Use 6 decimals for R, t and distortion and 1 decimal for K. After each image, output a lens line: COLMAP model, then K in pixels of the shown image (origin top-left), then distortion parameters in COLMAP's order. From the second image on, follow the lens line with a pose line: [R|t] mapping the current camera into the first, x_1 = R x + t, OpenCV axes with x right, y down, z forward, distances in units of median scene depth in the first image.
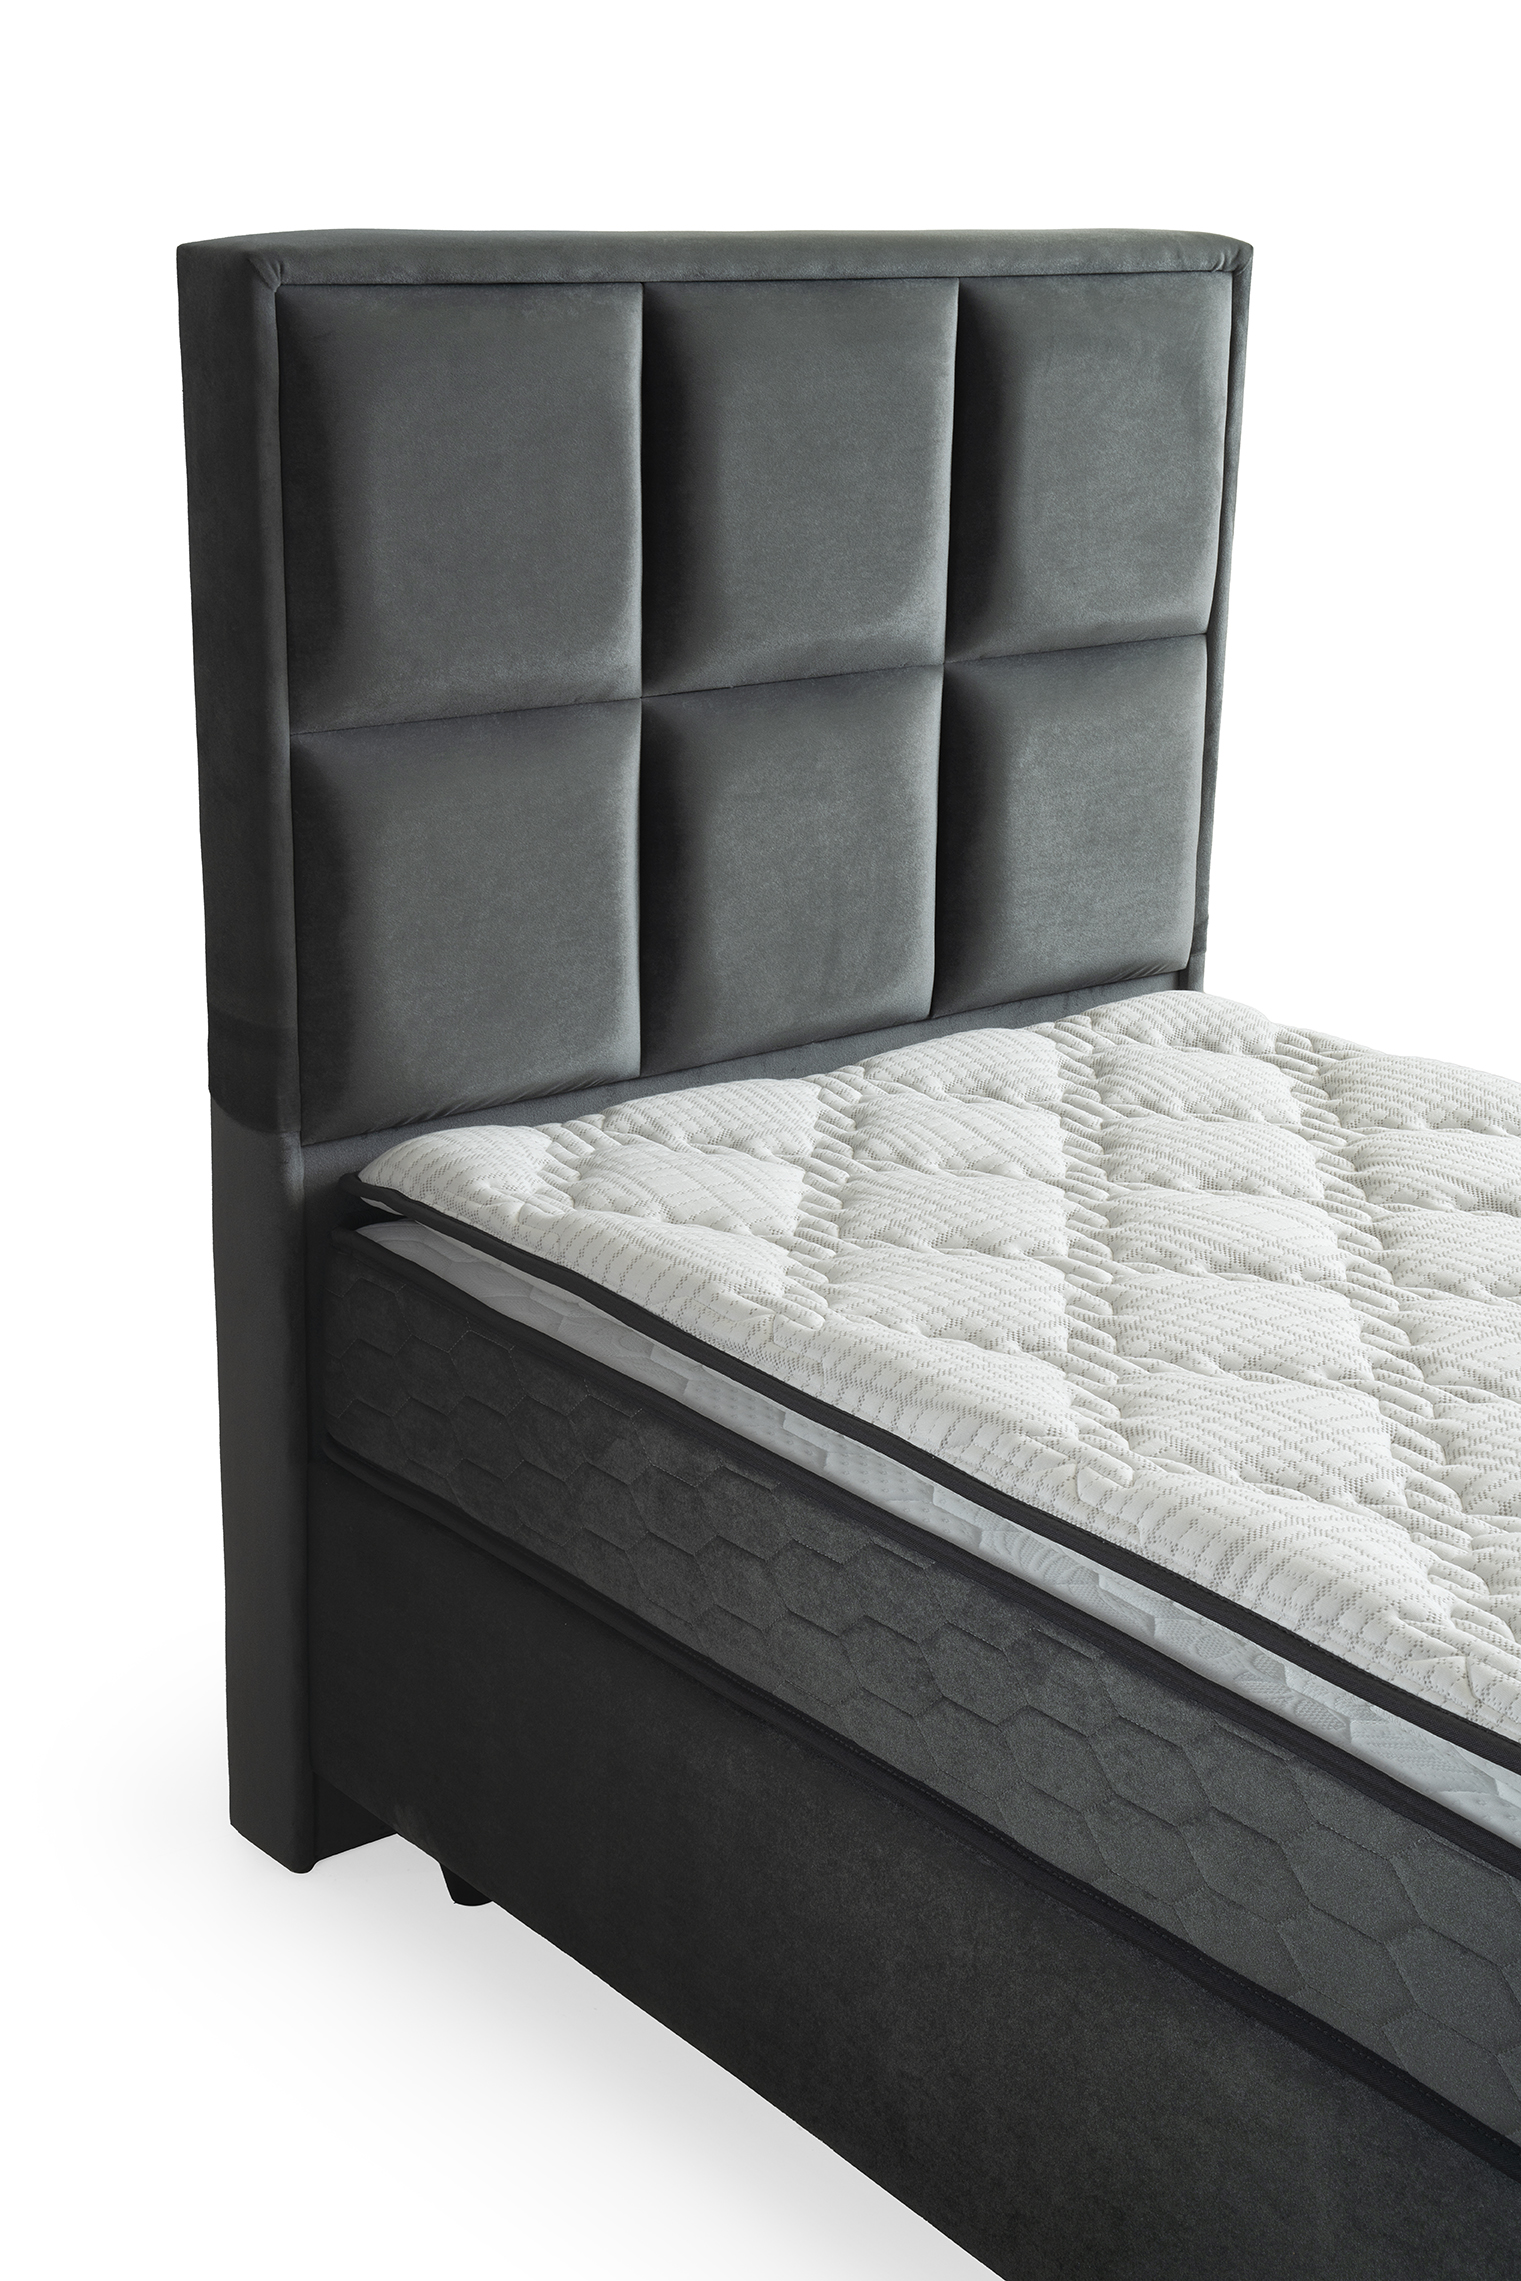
lens RADIAL K [[3194.5, 0, 754.8], [0, 3194.5, 1205.1], [0, 0, 1]] dist [0.215969, 0.000000]
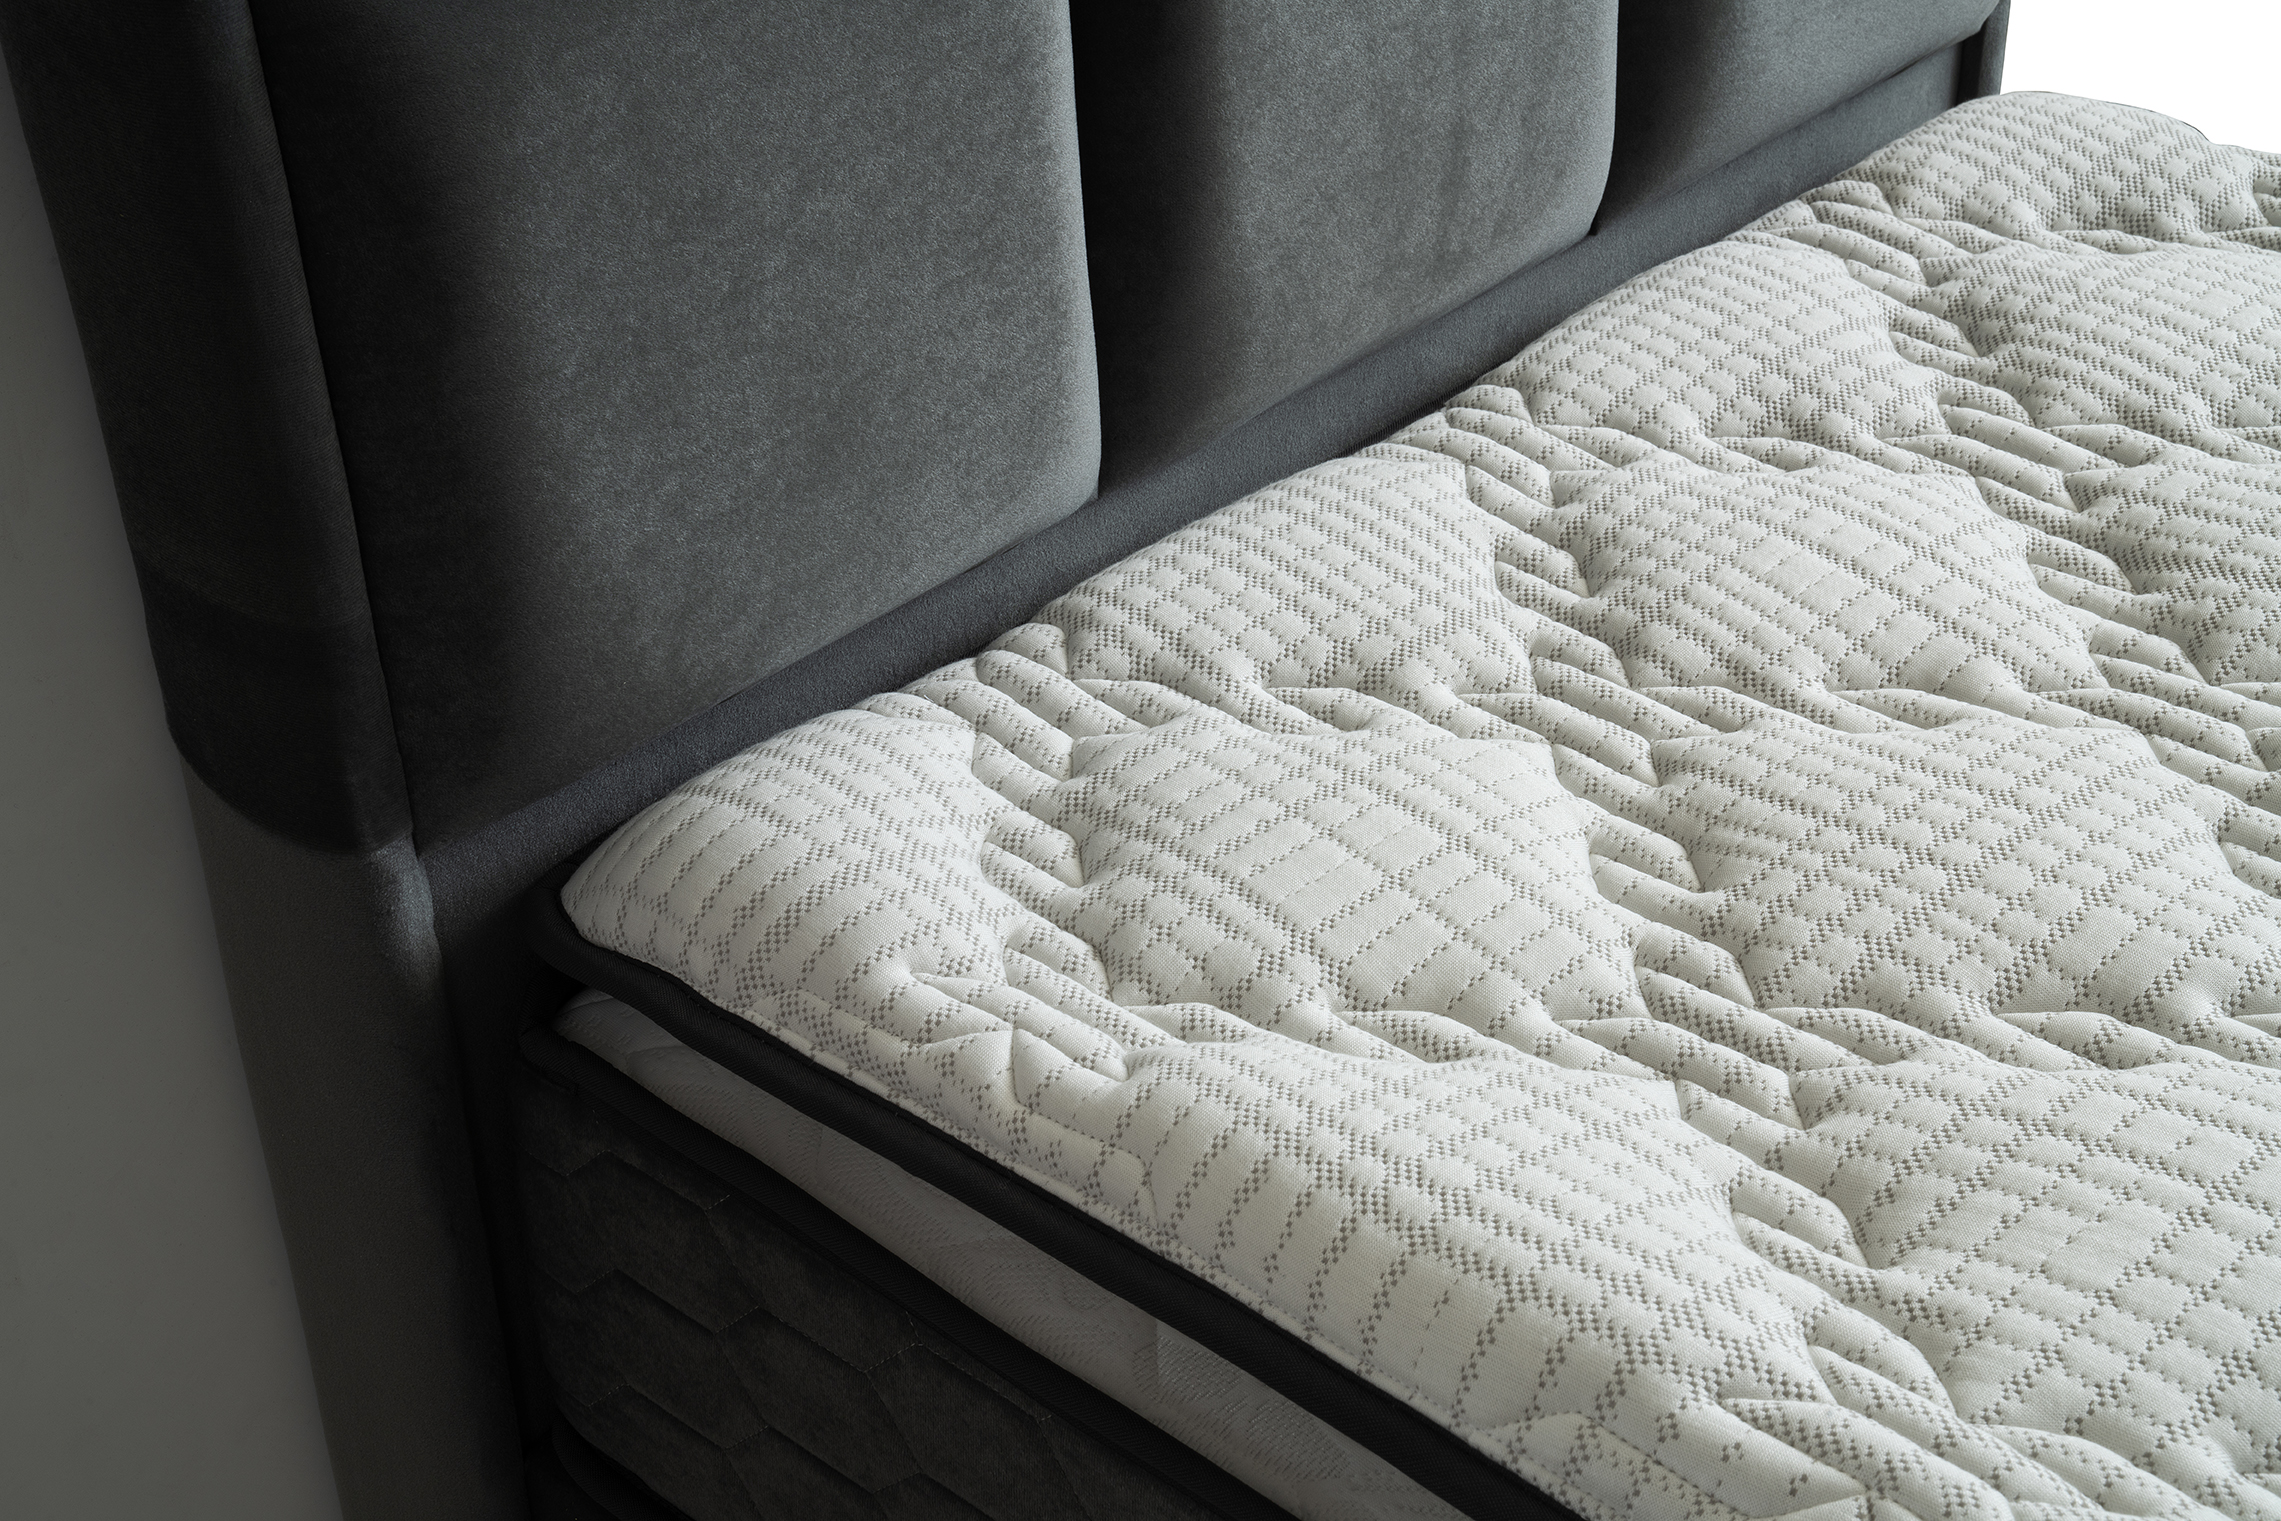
lens RADIAL K [[3194.5, 0, 1137.3], [0, 3194.5, 761.2], [0, 0, 1]] dist [0.215969, 0.000000]
pose [[0.987086, -0.125998, 0.098926, -0.085503], [0.099061, 0.965413, 0.241173, -0.121504], [-0.125892, -0.228259, 0.965427, 0.561180]]
